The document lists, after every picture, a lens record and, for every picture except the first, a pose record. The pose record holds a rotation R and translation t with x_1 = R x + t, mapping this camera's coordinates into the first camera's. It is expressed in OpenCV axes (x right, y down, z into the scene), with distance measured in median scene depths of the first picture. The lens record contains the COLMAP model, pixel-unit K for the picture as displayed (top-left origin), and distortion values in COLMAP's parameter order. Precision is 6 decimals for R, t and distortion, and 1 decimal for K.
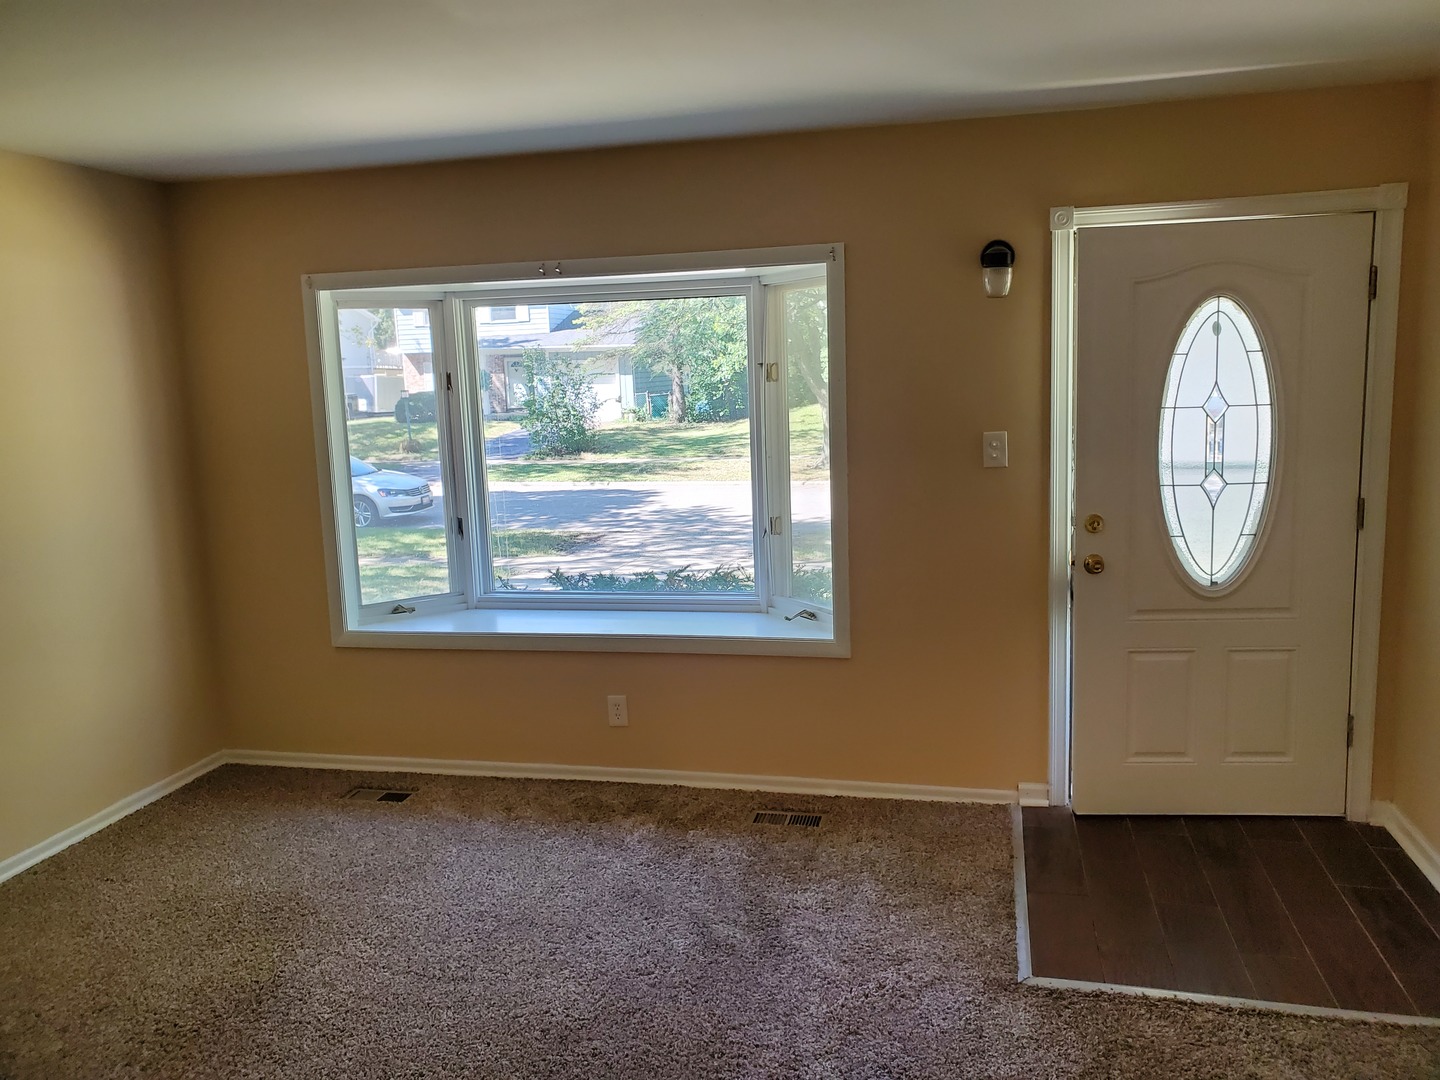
lens RADIAL K [[1114.0, 0, 721.3], [0, 1114.0, 525.7], [0, 0, 1]] dist [0.001385, 0.000153]
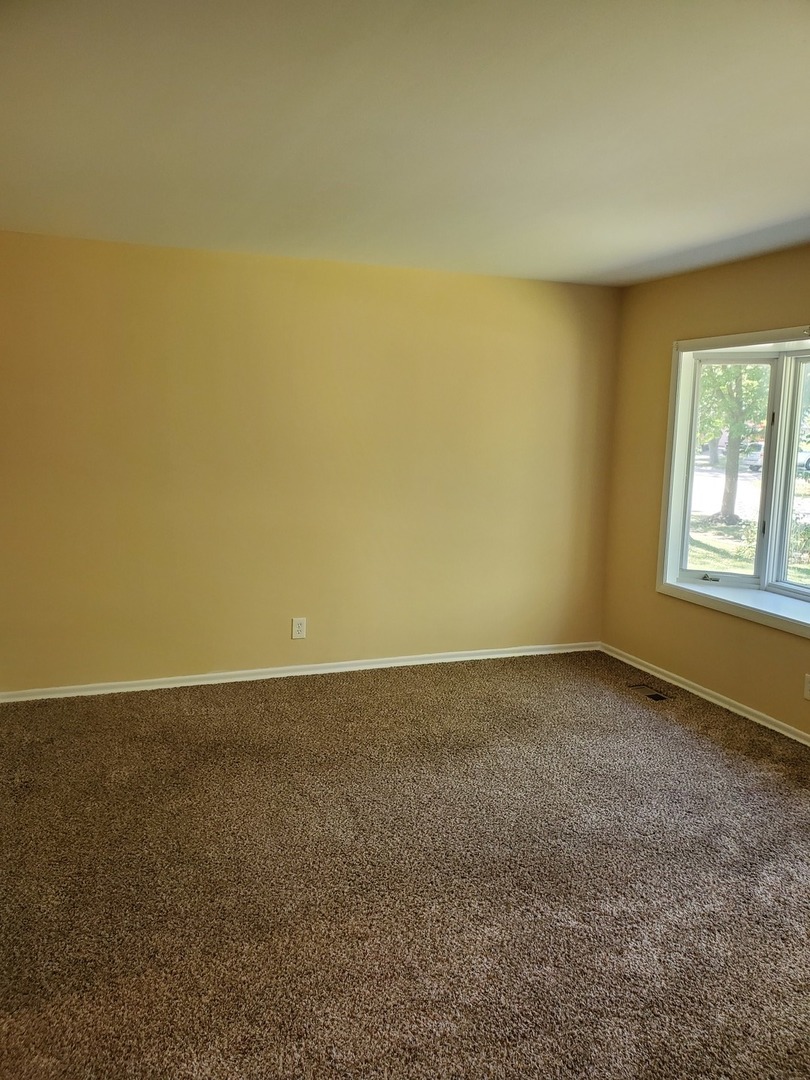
lens RADIAL K [[820.4, 0, 405.0], [0, 820.4, 540.0], [0, 0, 1]] dist [0.080326, -0.148210]
pose [[0.561751, 0.167221, -0.810230, 0.360558], [-0.161901, 0.982643, 0.090556, -0.005135], [0.811310, 0.080307, 0.579074, 0.080891]]
